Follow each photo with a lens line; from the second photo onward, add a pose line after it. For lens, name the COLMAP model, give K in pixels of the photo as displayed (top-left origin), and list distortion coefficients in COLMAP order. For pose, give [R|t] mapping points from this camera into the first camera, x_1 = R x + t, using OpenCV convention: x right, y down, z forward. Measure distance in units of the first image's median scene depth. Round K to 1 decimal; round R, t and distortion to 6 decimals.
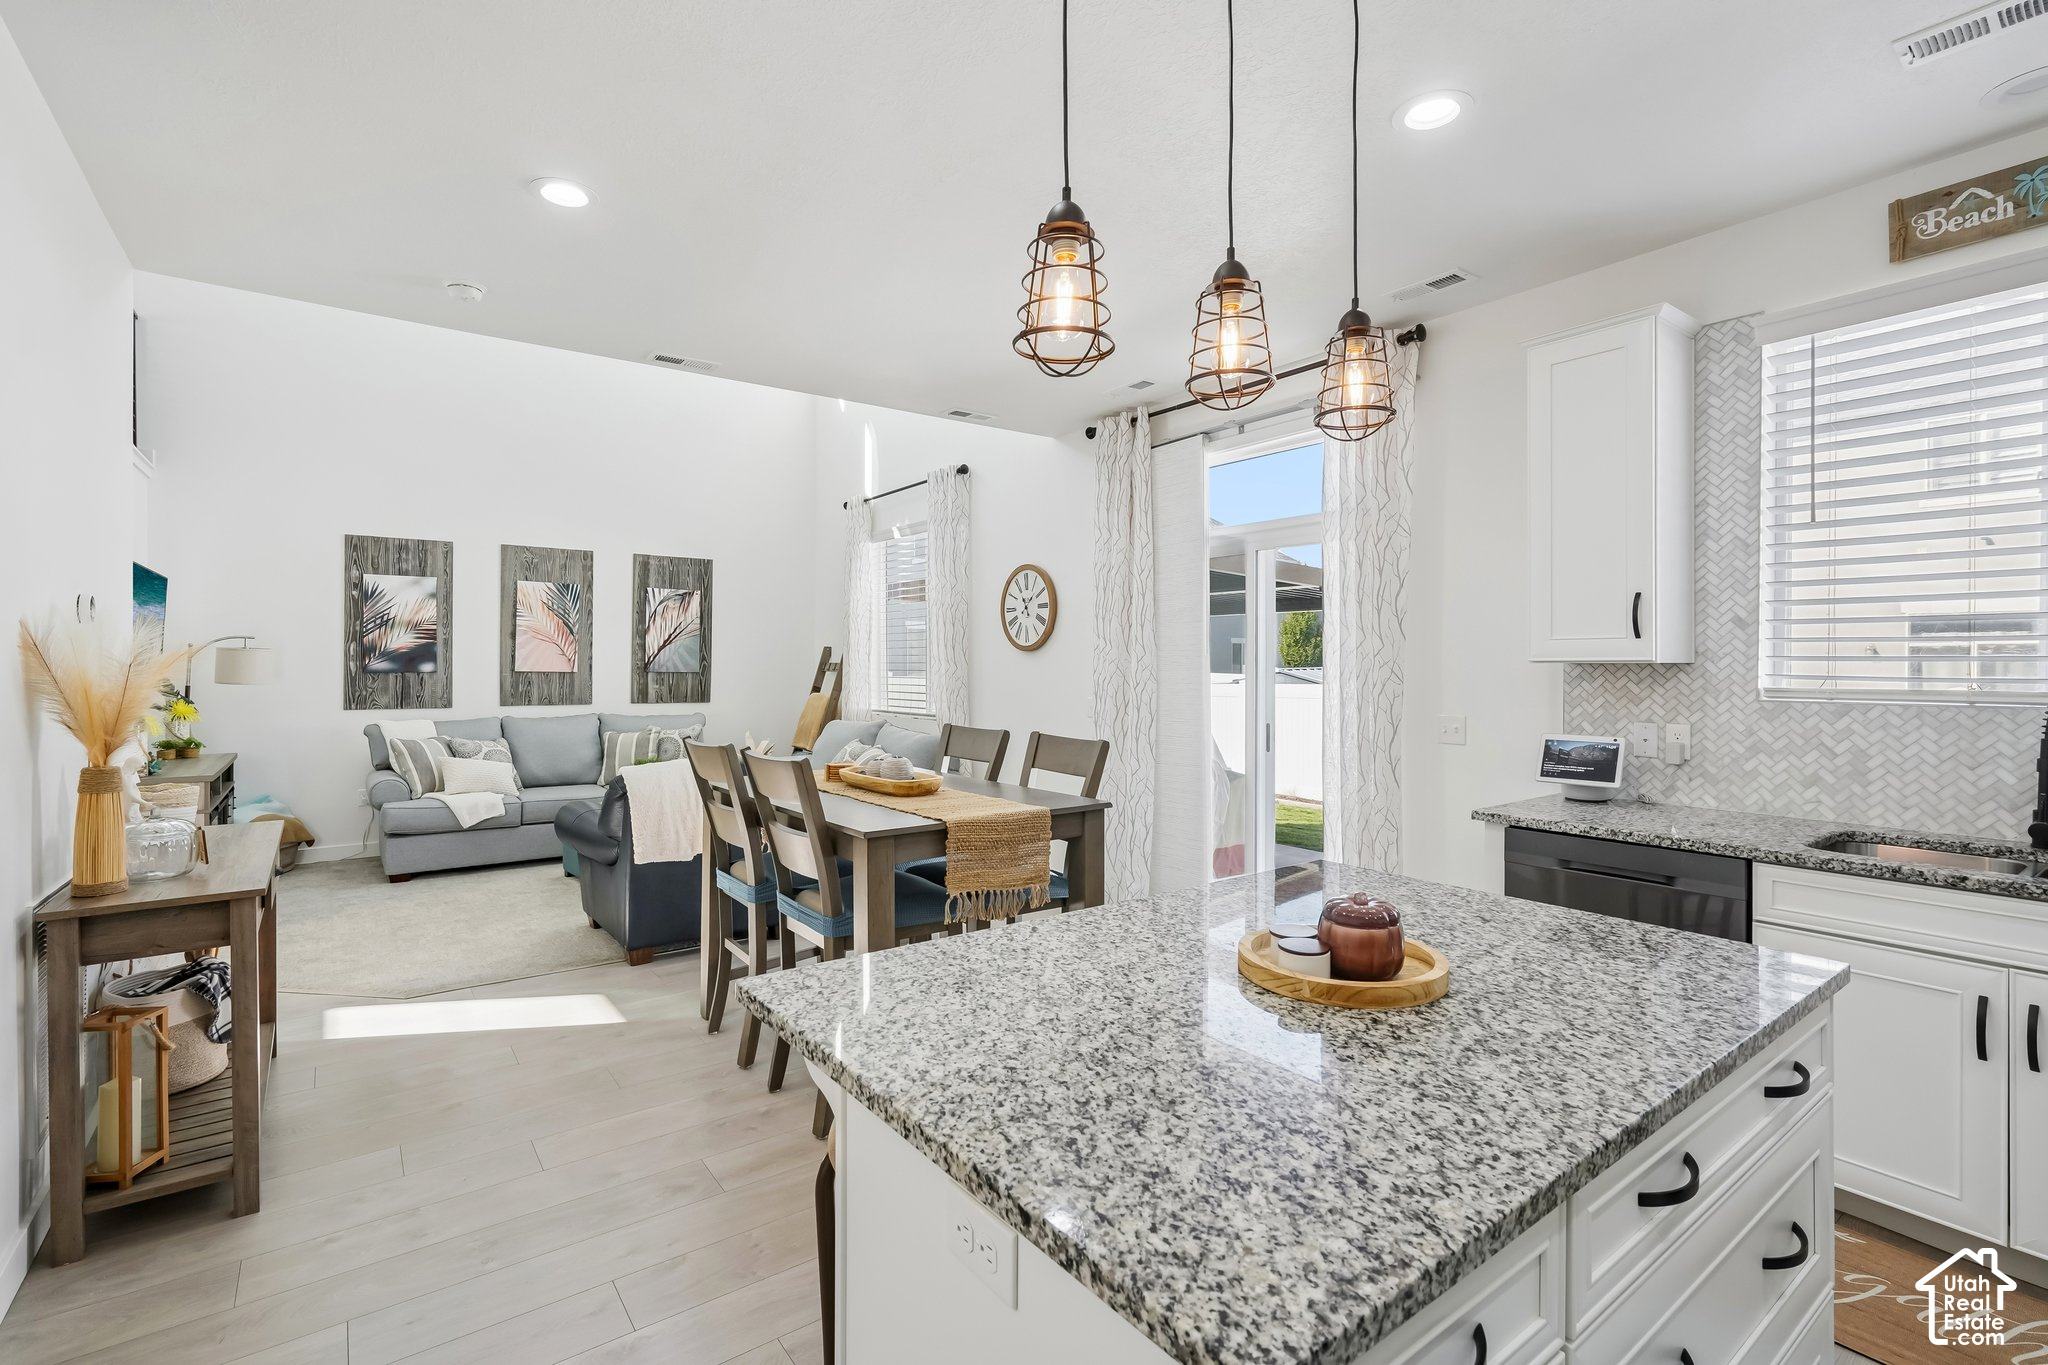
lens RADIAL K [[925.8, 0, 1010.2], [0, 925.8, 667.6], [0, 0, 1]] dist [0.000717, 0.000477]
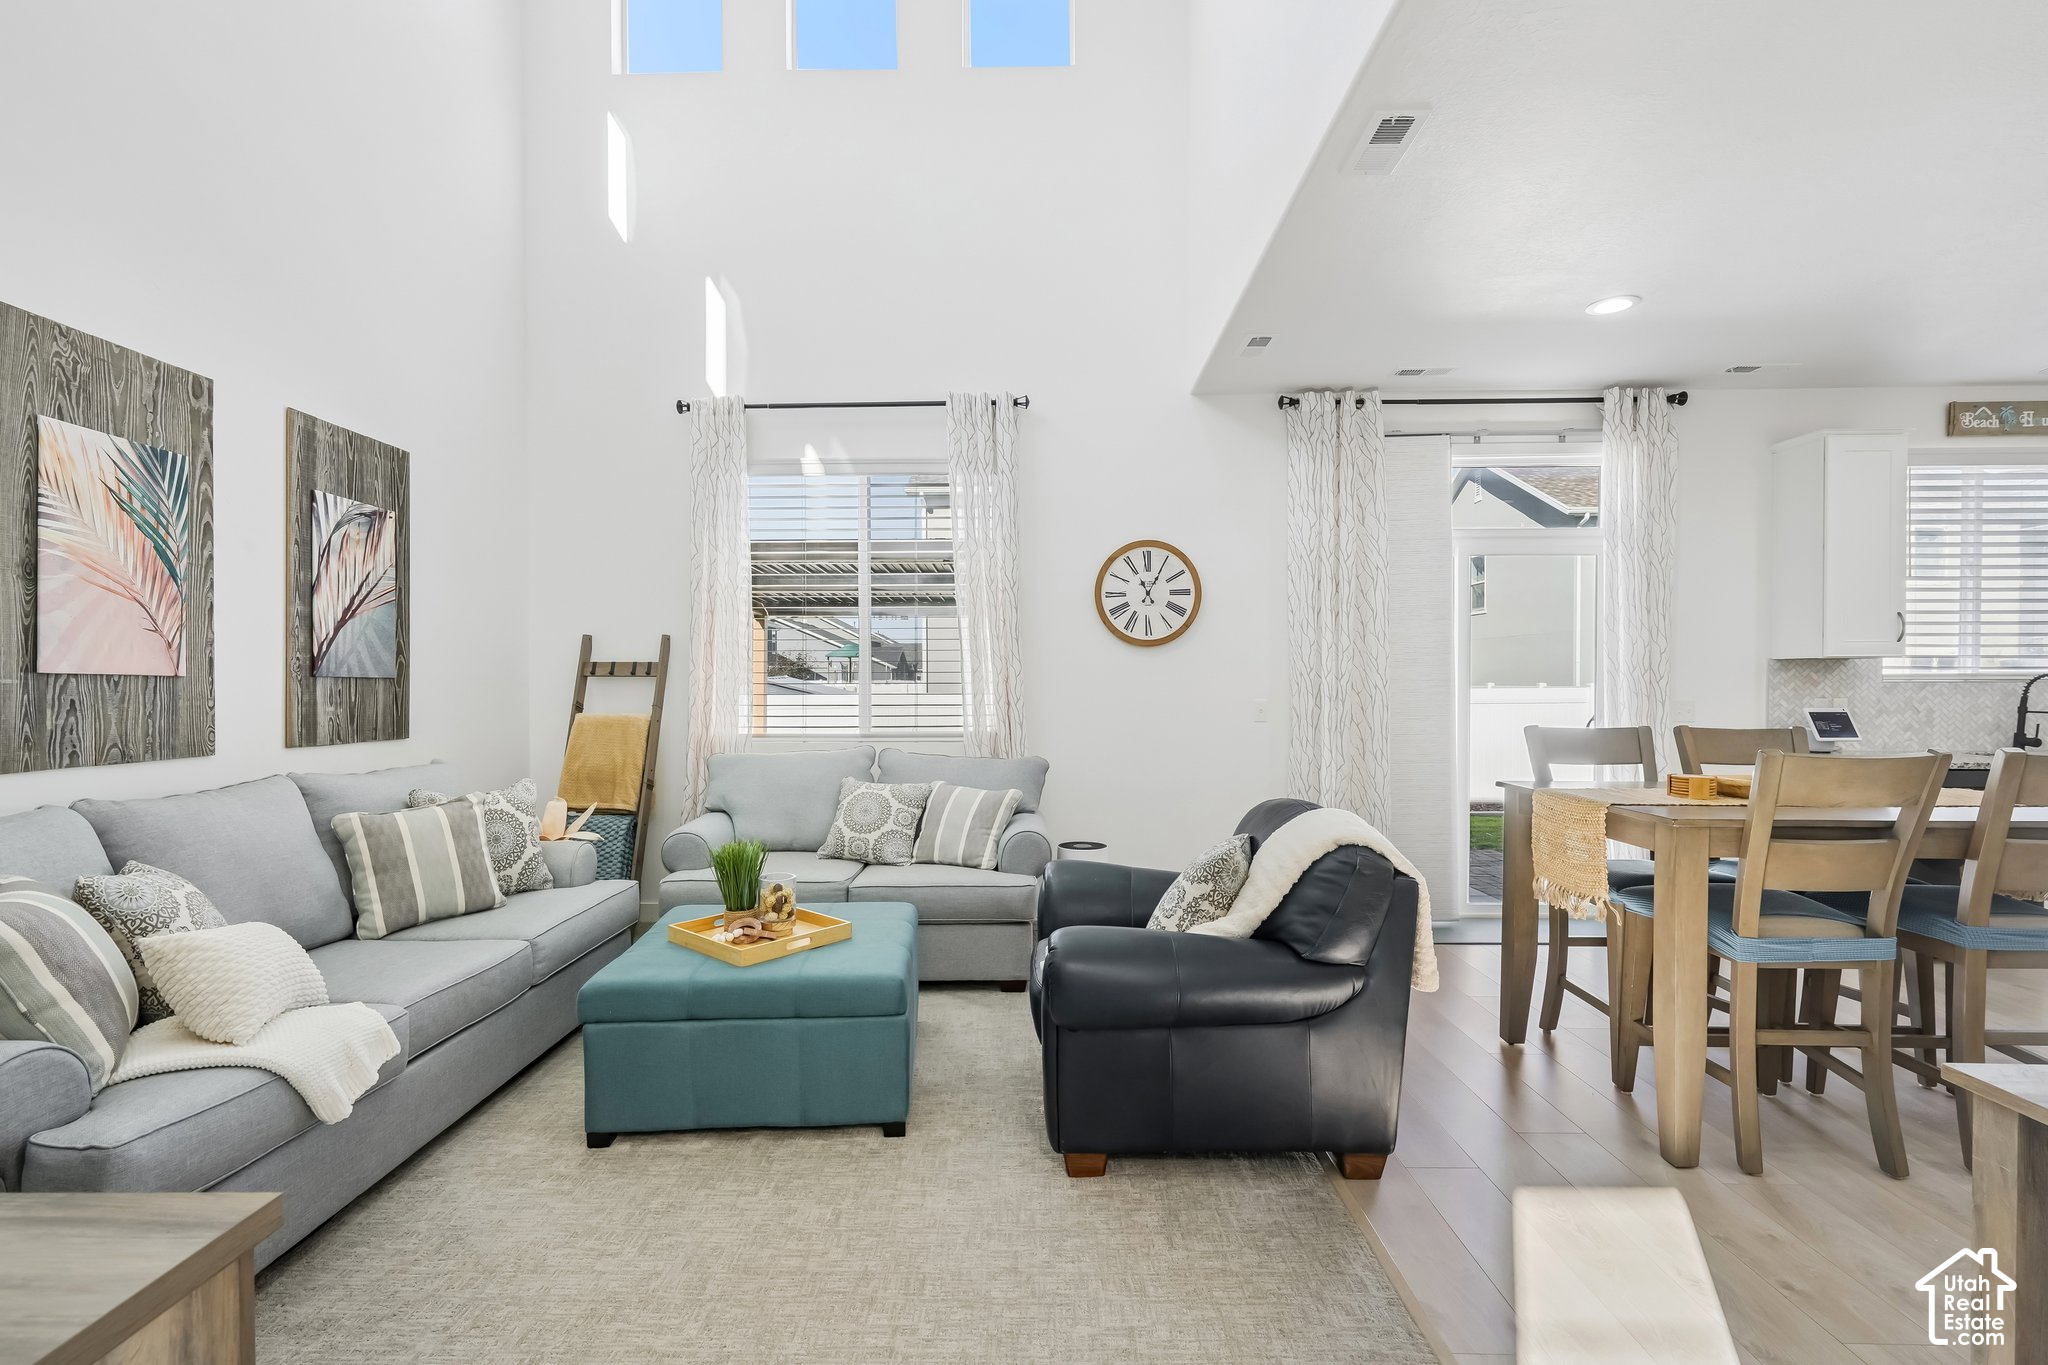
lens RADIAL K [[931.6, 0, 1008.2], [0, 931.6, 692.2], [0, 0, 1]] dist [-0.001401, 0.000347]
pose [[0.611930, -0.014653, 0.790776, -1.272460], [0.006412, 0.999887, 0.013566, 0.019029], [-0.790886, -0.003231, 0.611955, 1.066306]]
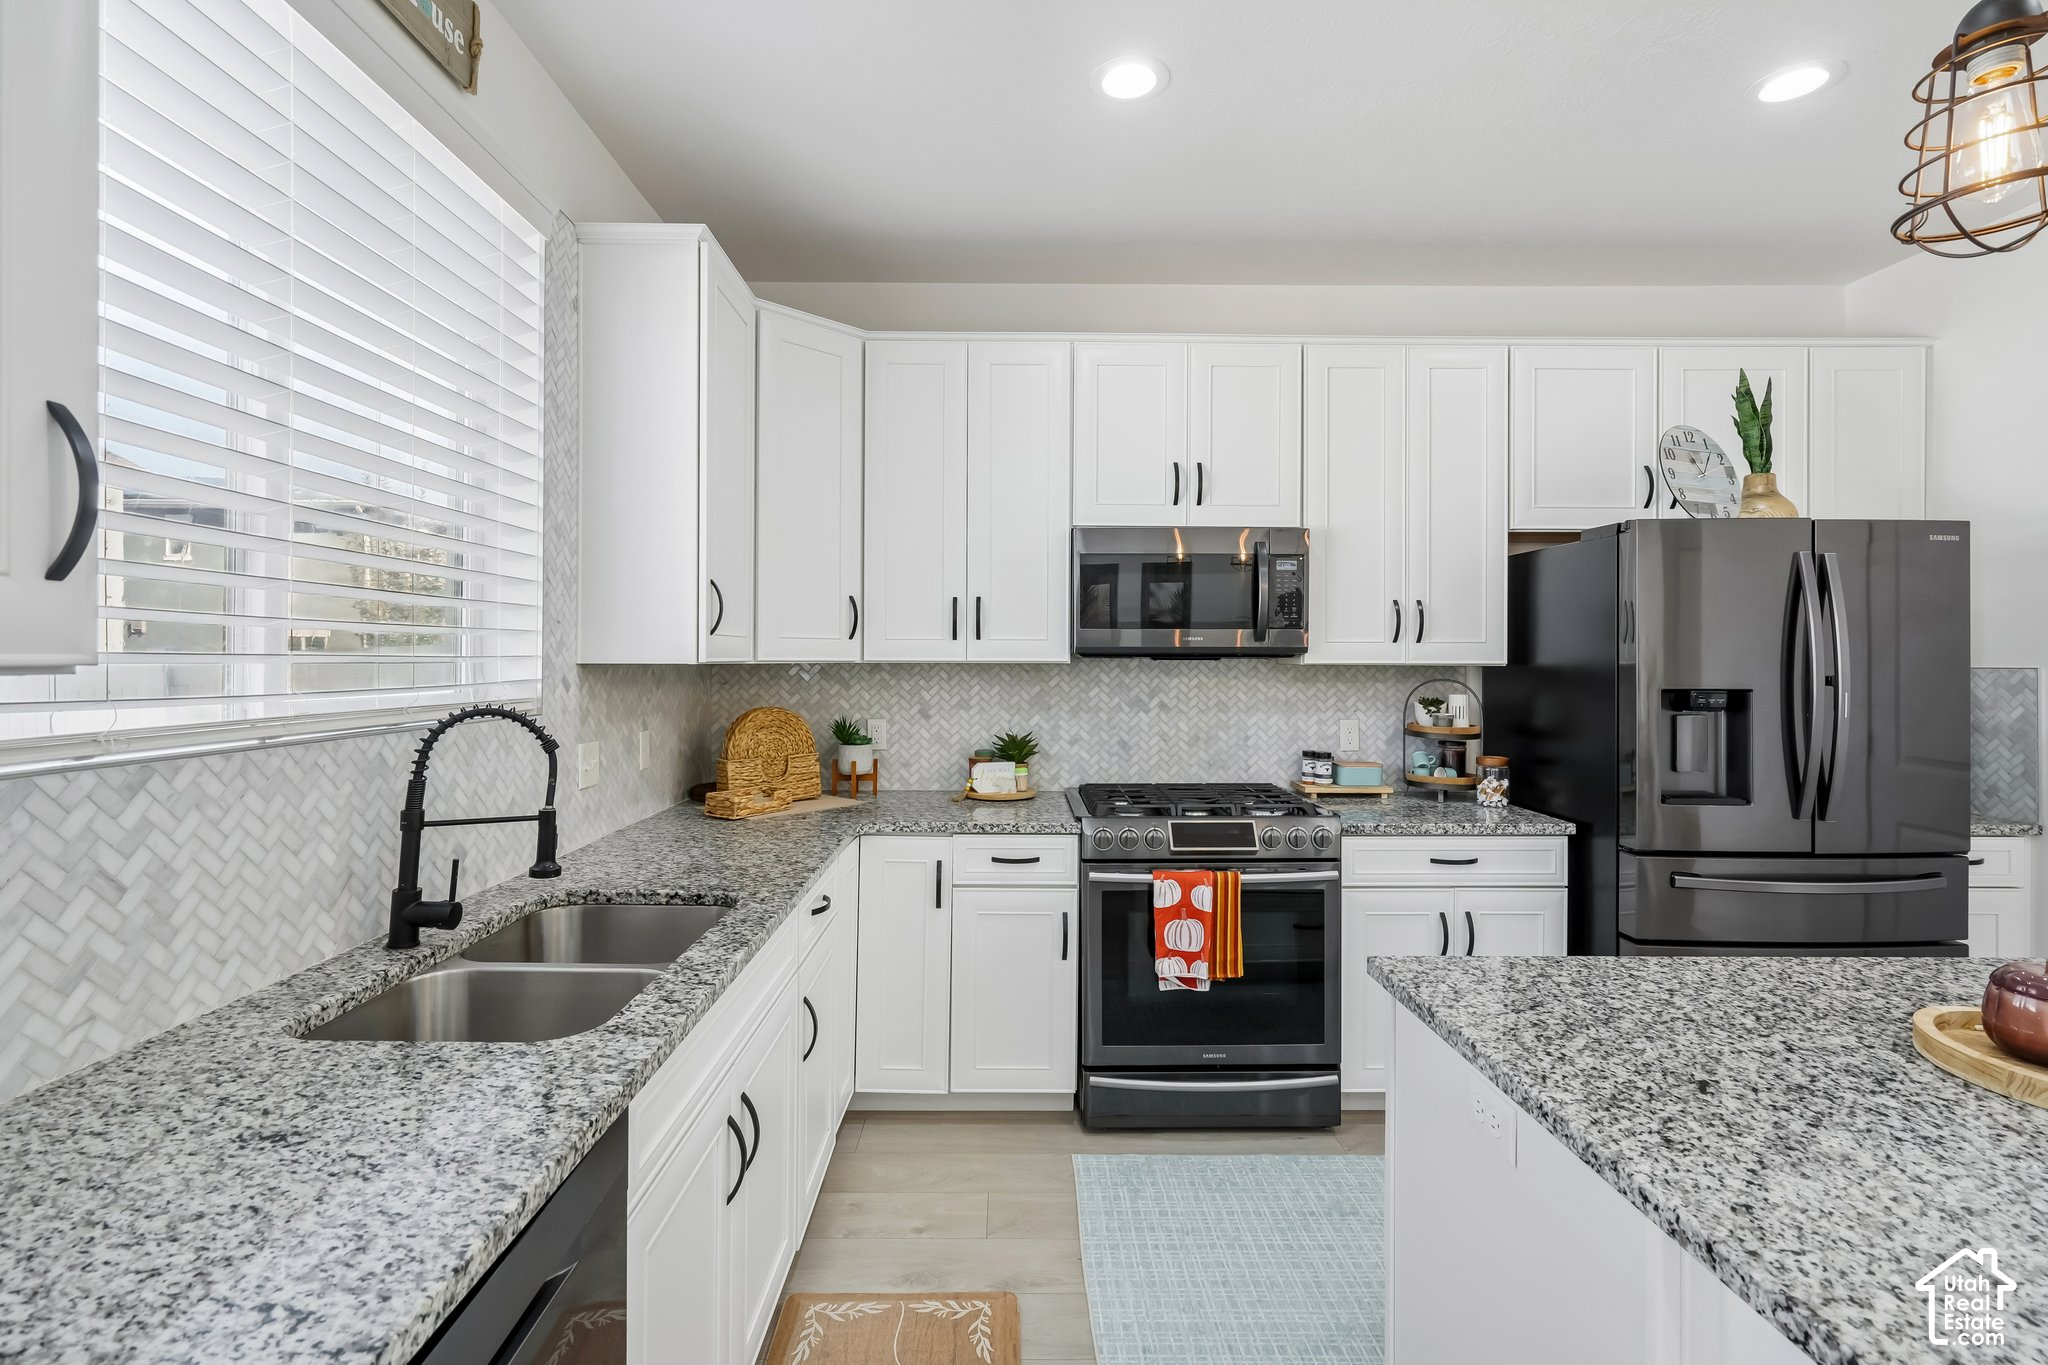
lens RADIAL K [[937.8, 0, 1012.1], [0, 937.8, 656.5], [0, 0, 1]] dist [-0.000302, 0.000584]
pose [[-0.812177, -0.003244, 0.583403, 0.268983], [-0.002007, 0.999994, 0.002766, -0.009937], [-0.583408, 0.001076, -0.812178, 0.921075]]
